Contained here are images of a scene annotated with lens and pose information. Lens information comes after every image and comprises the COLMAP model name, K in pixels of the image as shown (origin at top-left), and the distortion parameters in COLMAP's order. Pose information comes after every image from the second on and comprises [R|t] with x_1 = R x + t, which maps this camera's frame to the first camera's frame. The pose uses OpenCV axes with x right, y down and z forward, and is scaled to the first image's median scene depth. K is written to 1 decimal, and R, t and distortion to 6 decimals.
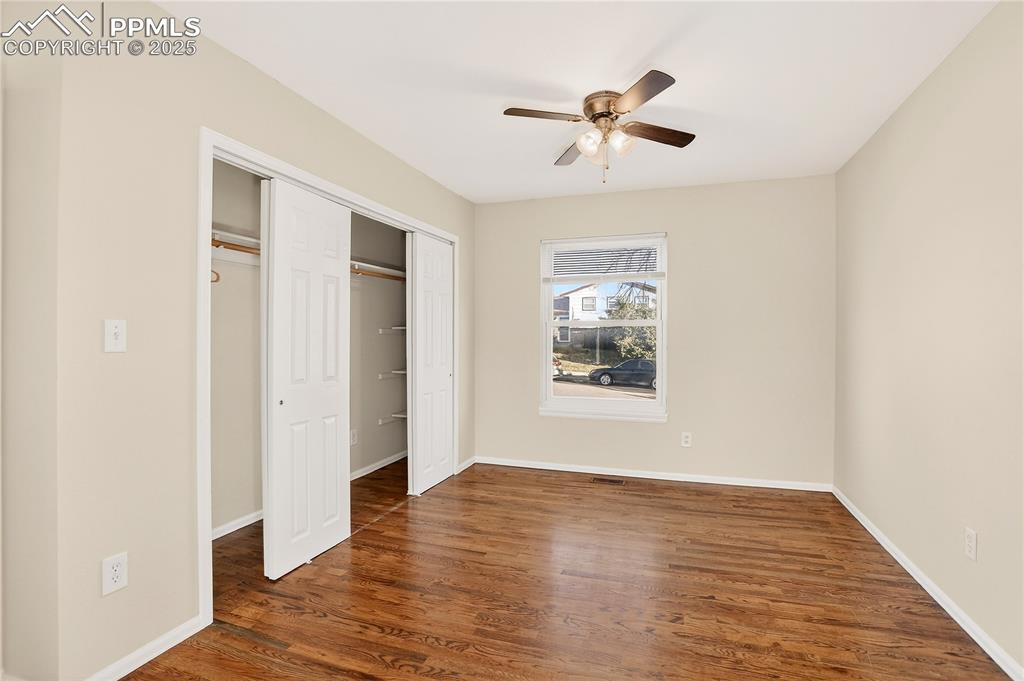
lens RADIAL K [[502.1, 0, 504.6], [0, 502.1, 336.9], [0, 0, 1]] dist [-0.073550, 0.023234]
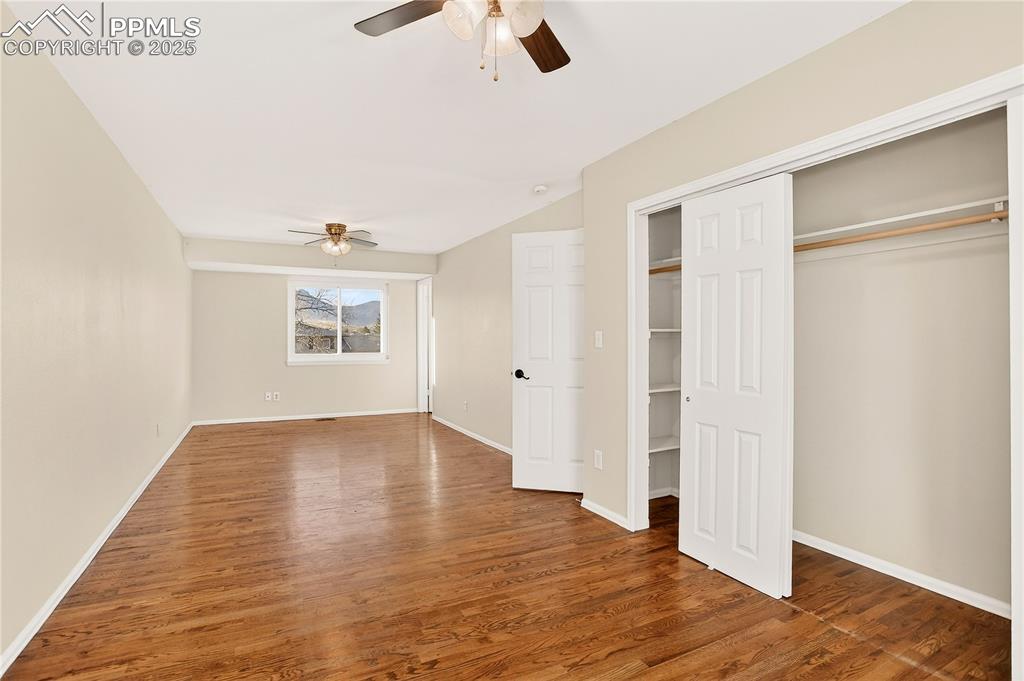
lens RADIAL K [[502.1, 0, 504.6], [0, 502.1, 336.9], [0, 0, 1]] dist [-0.073550, 0.023234]
pose [[-0.695573, -0.002300, -0.718452, 0.650139], [-0.000388, 0.999996, -0.002826, -0.004103], [0.718455, -0.001687, -0.695571, 1.506904]]
